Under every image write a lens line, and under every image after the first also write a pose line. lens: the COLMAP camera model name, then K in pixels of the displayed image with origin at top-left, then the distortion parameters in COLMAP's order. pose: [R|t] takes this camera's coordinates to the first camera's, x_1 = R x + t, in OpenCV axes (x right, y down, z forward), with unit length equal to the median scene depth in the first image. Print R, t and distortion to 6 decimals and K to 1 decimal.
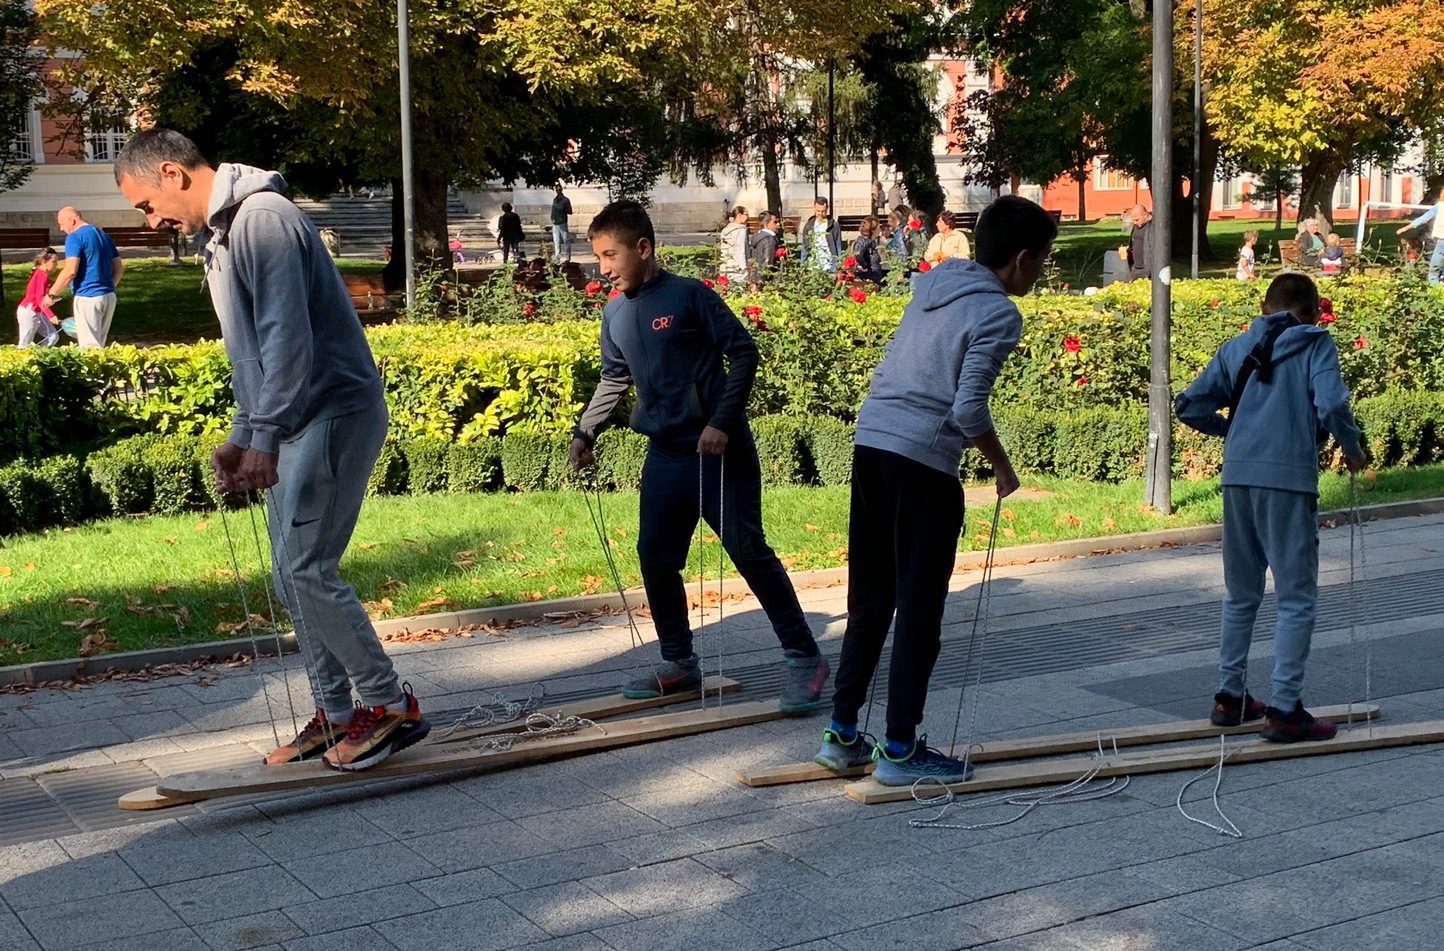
lens RADIAL K [[1959.9, 0, 721.2], [0, 1959.9, 474.6], [0, 0, 1]] dist [0.074165, 0.000000]
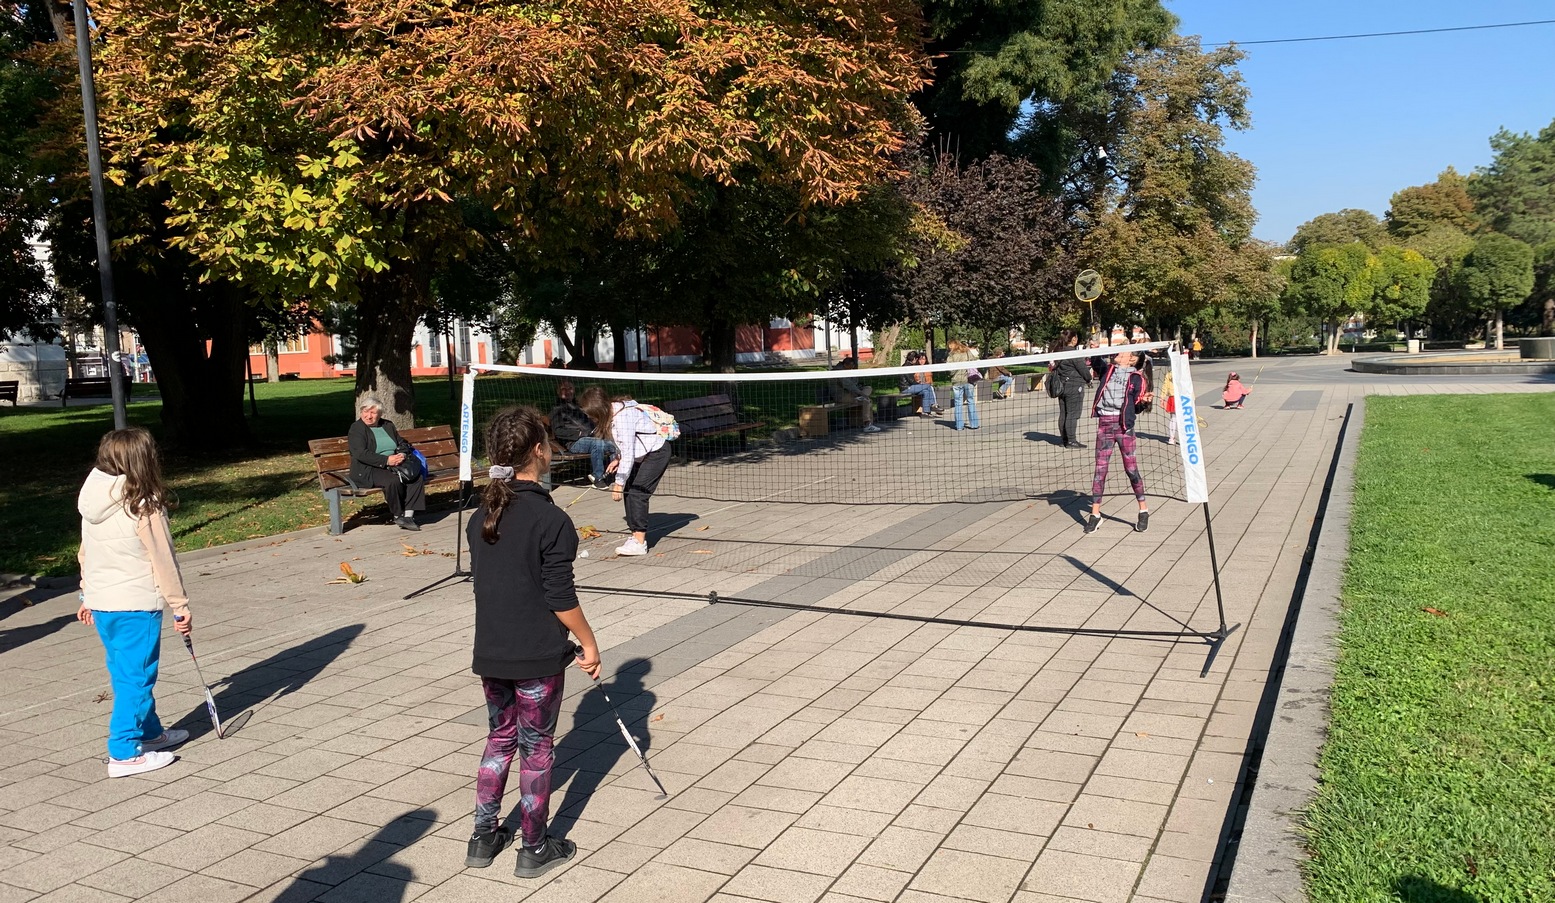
lens RADIAL K [[1184.3, 0, 778.7], [0, 1184.3, 450.6], [0, 0, 1]] dist [-0.004127, -0.001145]
pose [[0.835360, -0.060833, 0.546327, 0.213774], [0.094642, 0.994933, -0.033928, -0.092729], [-0.541494, 0.080047, 0.836885, 0.666254]]
